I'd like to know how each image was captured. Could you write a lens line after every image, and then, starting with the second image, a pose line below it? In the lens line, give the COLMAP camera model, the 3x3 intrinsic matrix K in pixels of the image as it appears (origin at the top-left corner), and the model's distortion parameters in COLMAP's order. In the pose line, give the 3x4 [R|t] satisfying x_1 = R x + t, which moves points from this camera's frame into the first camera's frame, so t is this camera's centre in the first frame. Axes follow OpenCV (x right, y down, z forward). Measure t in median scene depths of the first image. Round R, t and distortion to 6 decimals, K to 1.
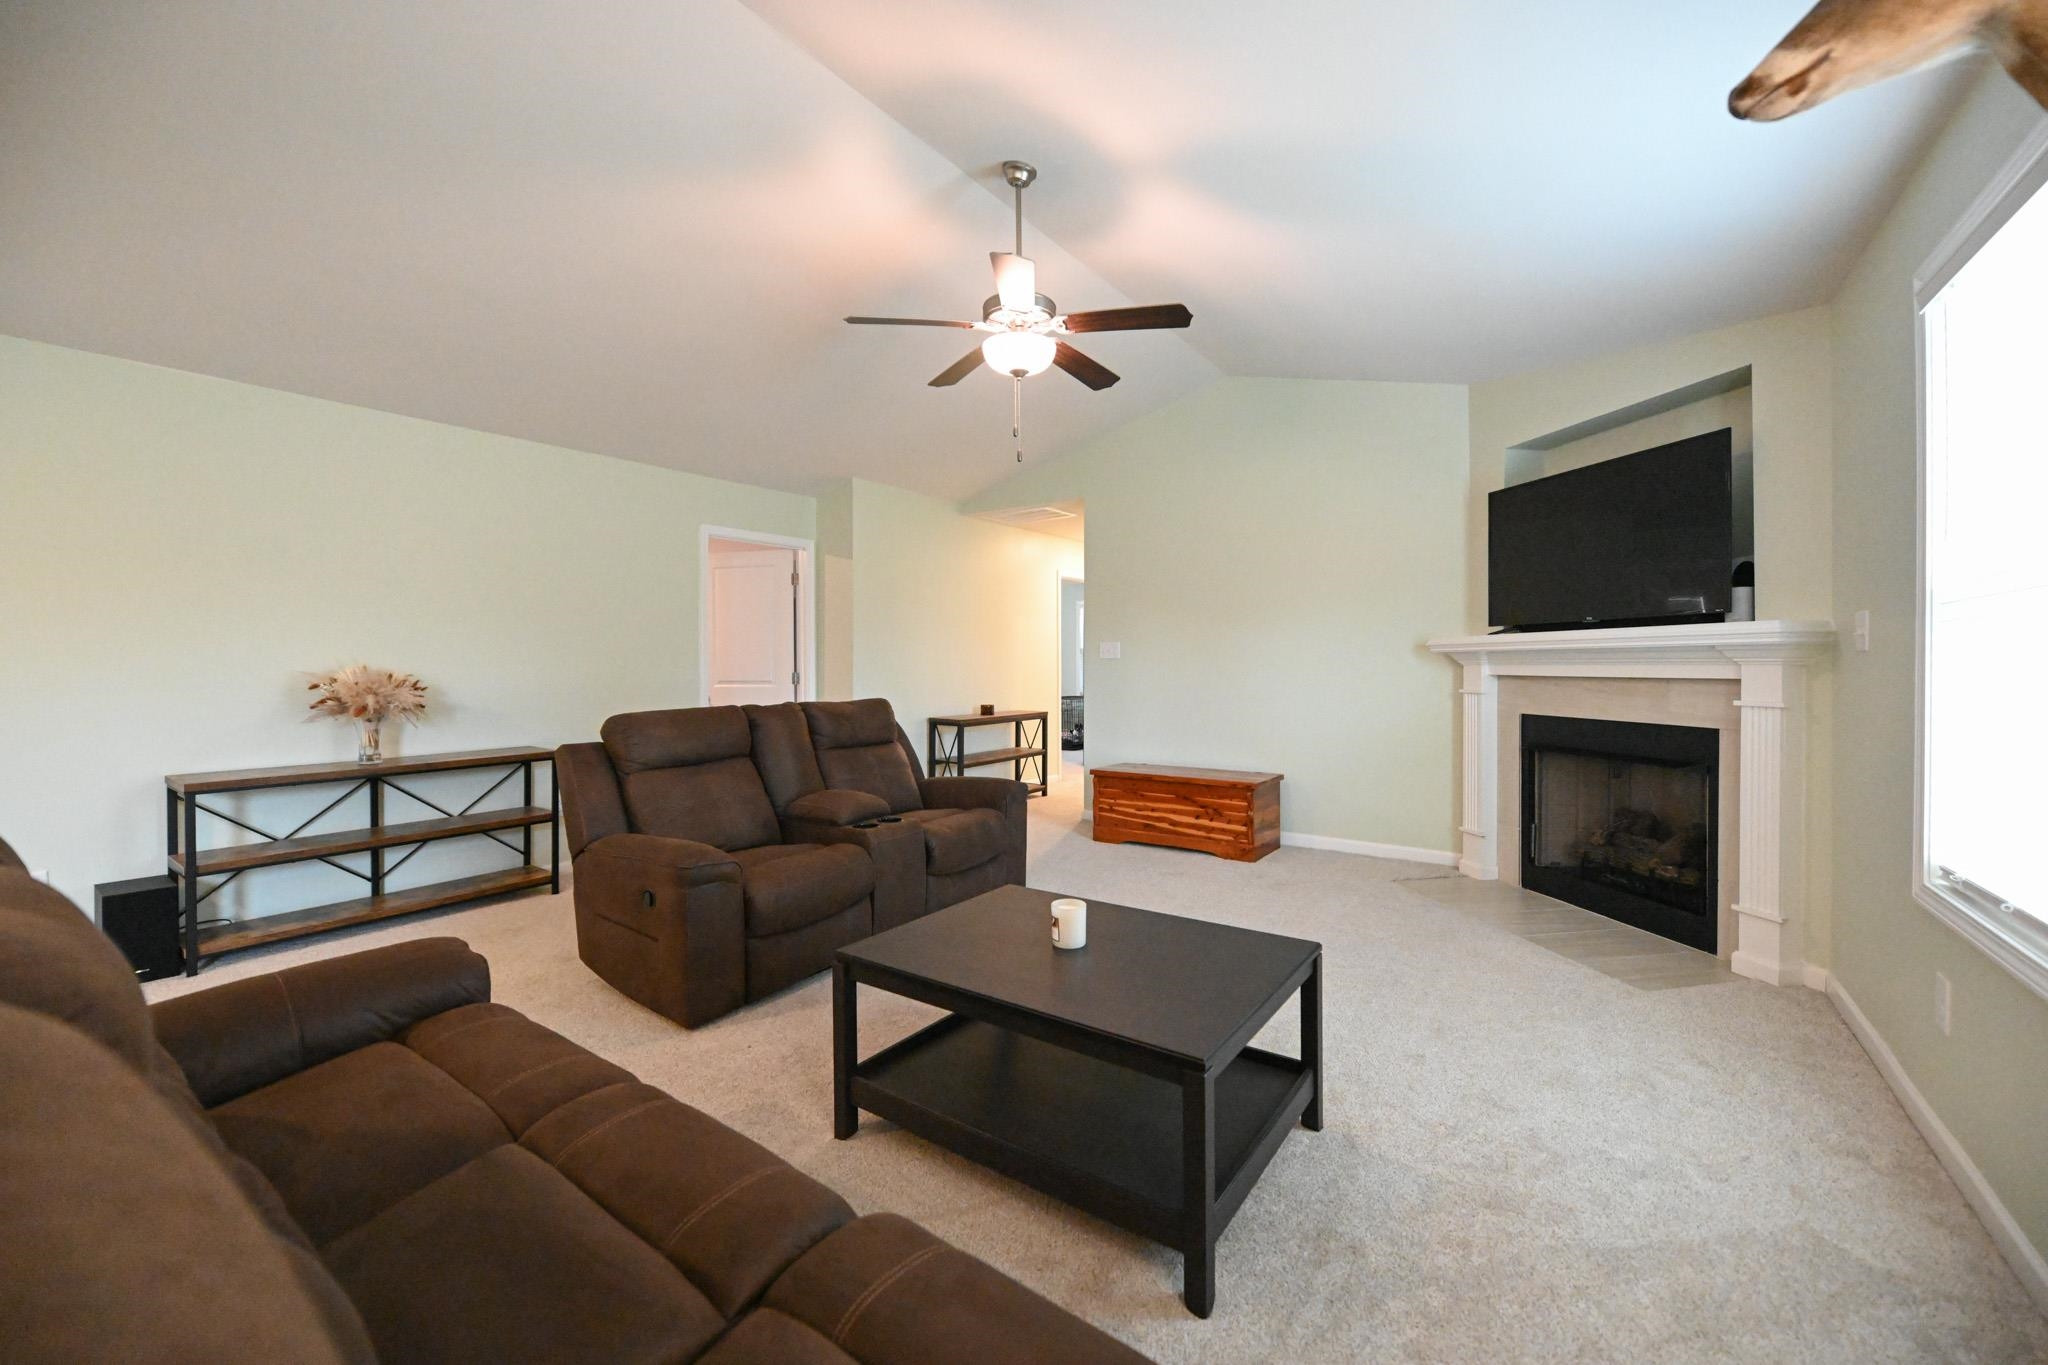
lens RADIAL K [[815.8, 0, 1017.4], [0, 815.8, 663.5], [0, 0, 1]] dist [-0.006691, -0.000210]
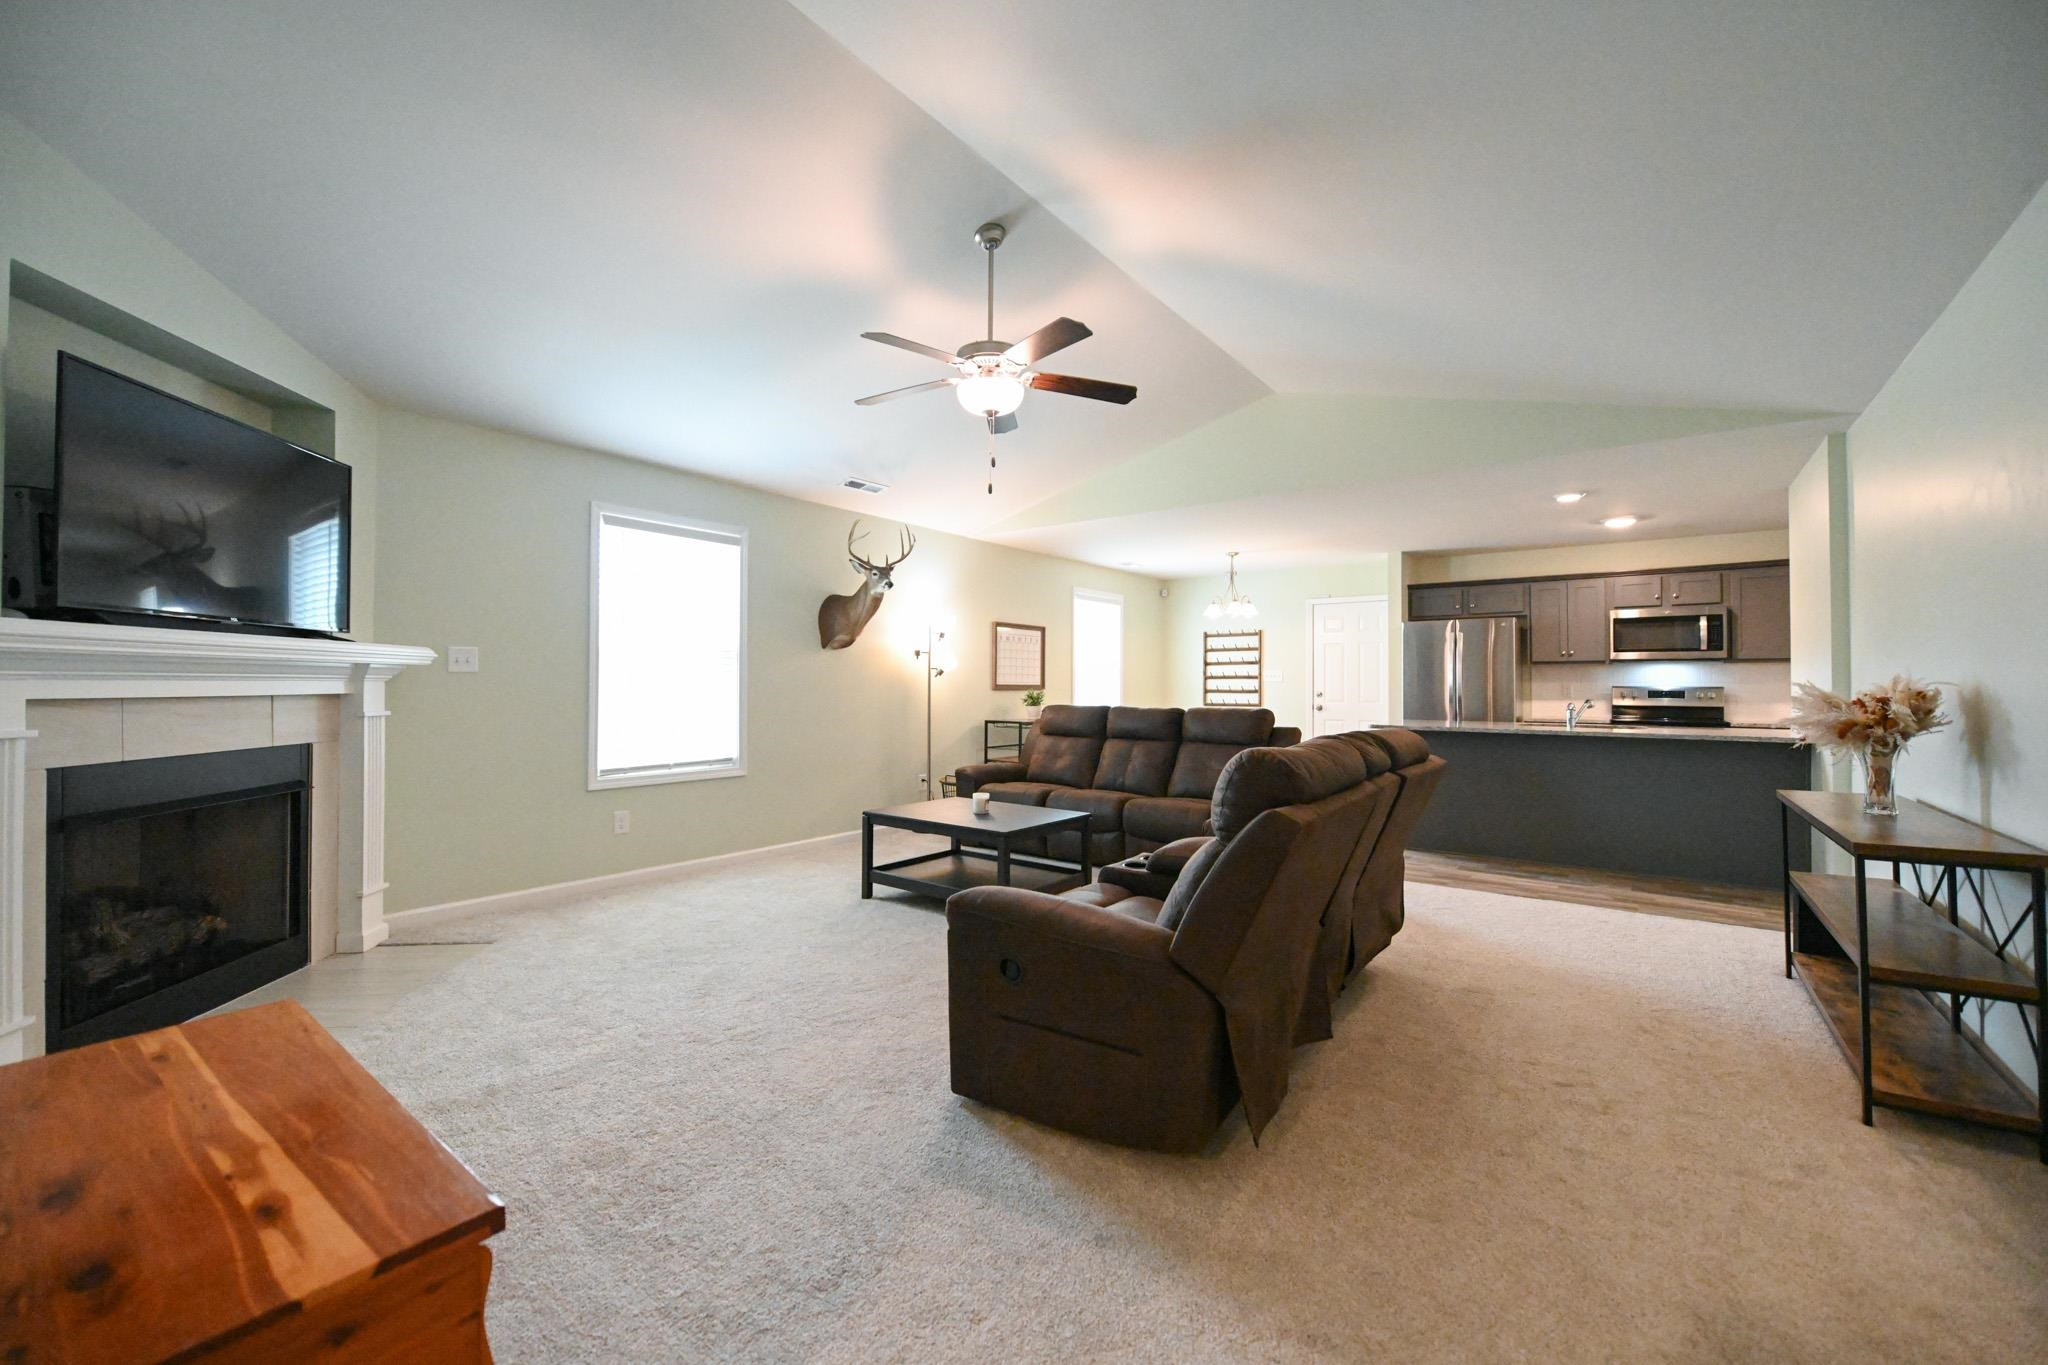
lens RADIAL K [[805.2, 0, 1023.7], [0, 805.2, 665.3], [0, 0, 1]] dist [-0.009281, -0.000563]
pose [[-0.999415, 0.002524, 0.034104, -0.062686], [0.001718, 0.999719, -0.023639, 0.006554], [-0.034155, -0.023566, -0.999139, 1.653479]]
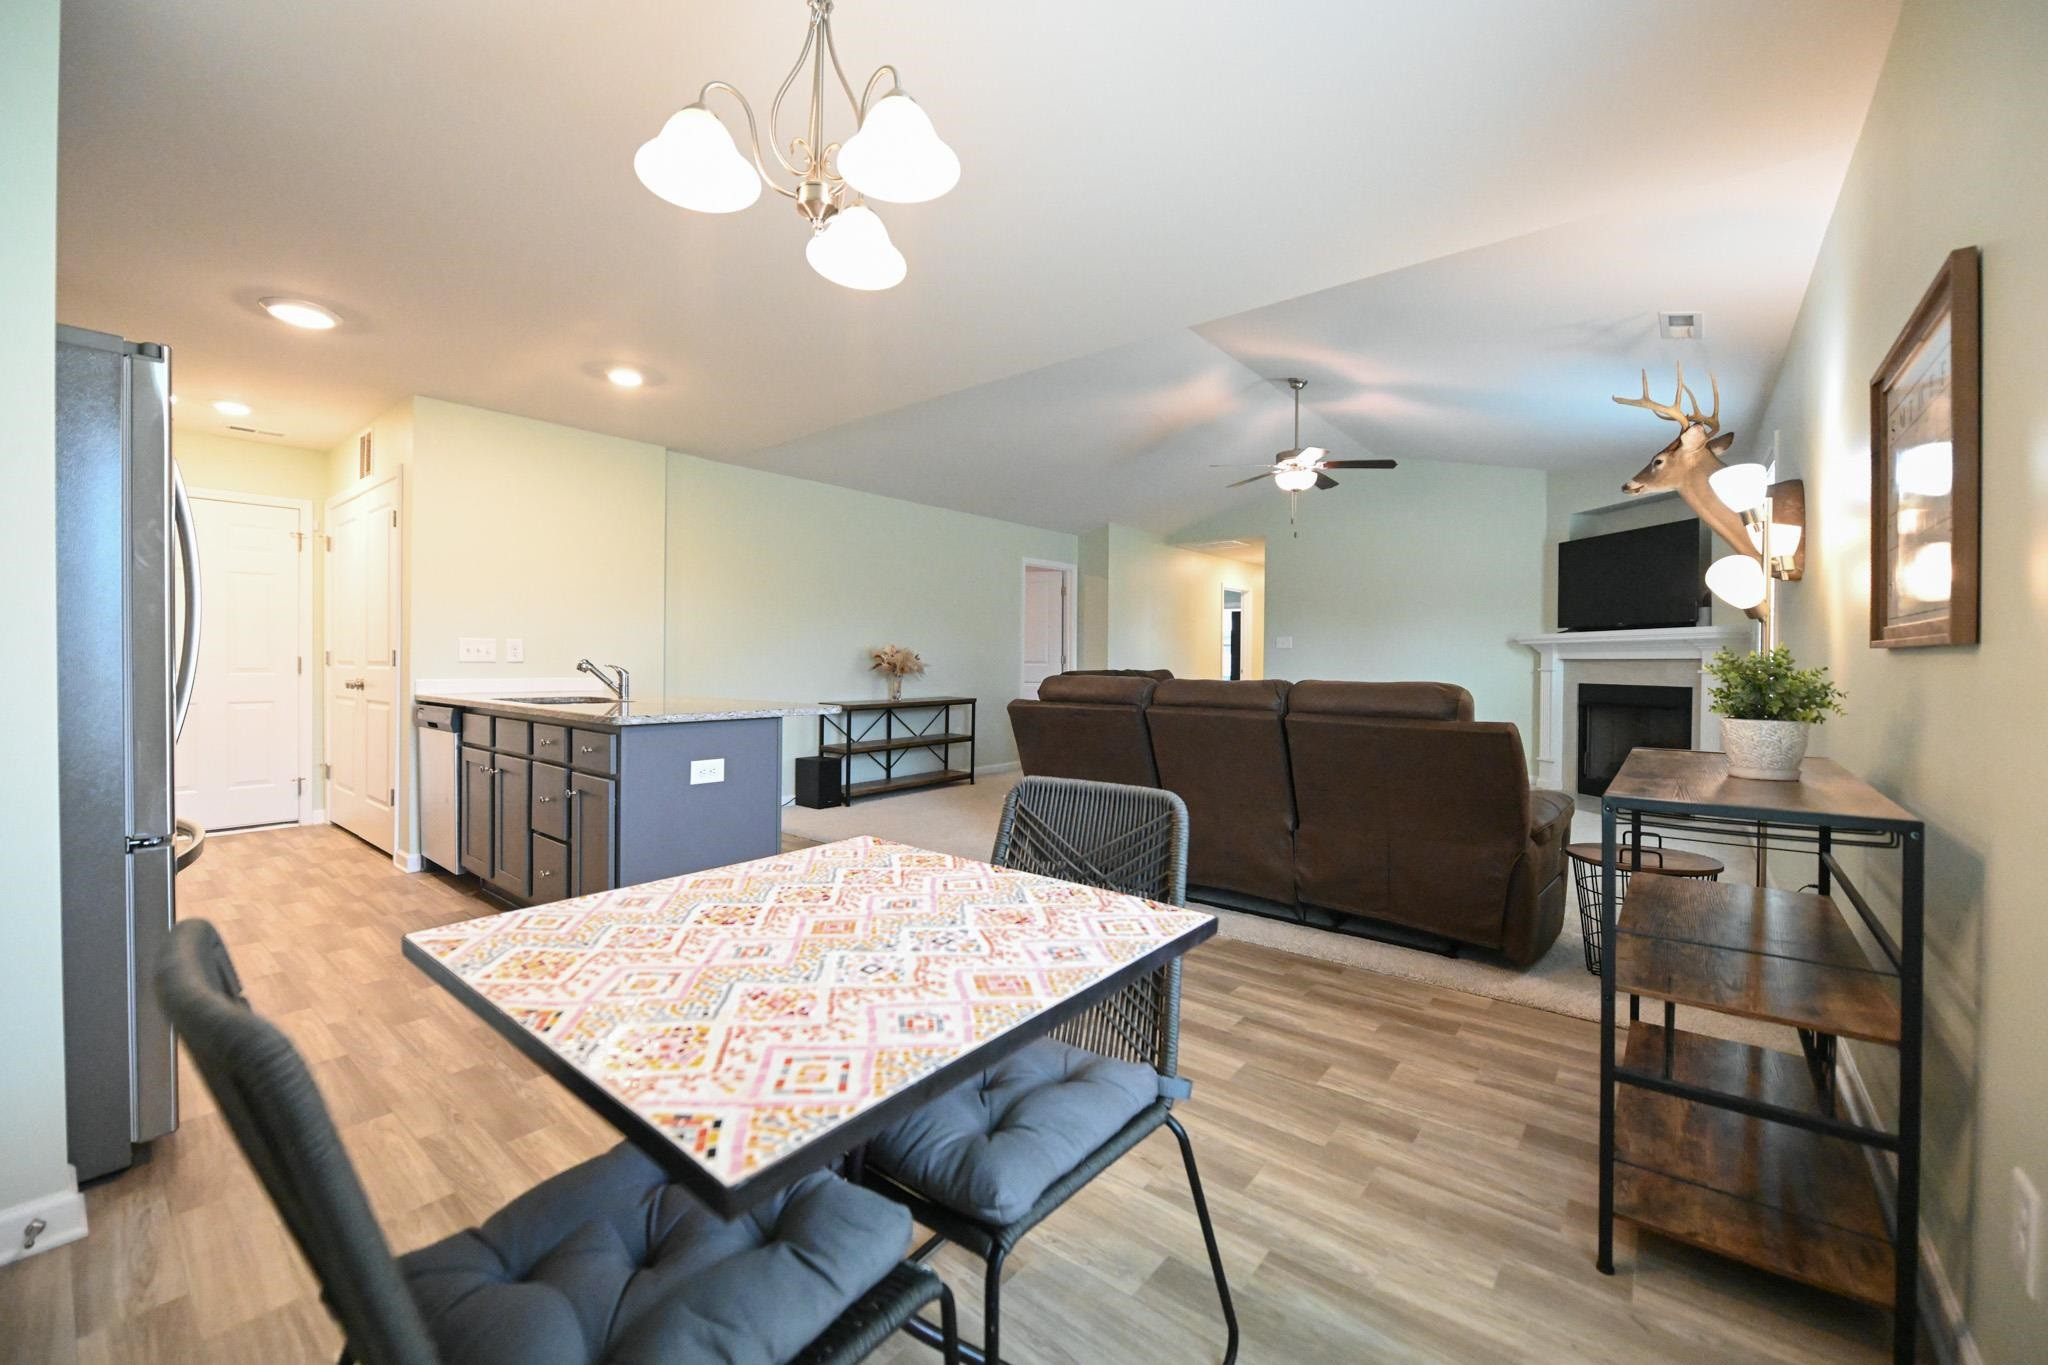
lens RADIAL K [[815.8, 0, 1017.4], [0, 815.8, 663.5], [0, 0, 1]] dist [-0.006691, -0.000210]
pose [[0.997772, 0.010245, -0.065920, -0.397570], [-0.009967, 0.999940, 0.004546, 0.029663], [0.065962, -0.003879, 0.997815, -0.707171]]
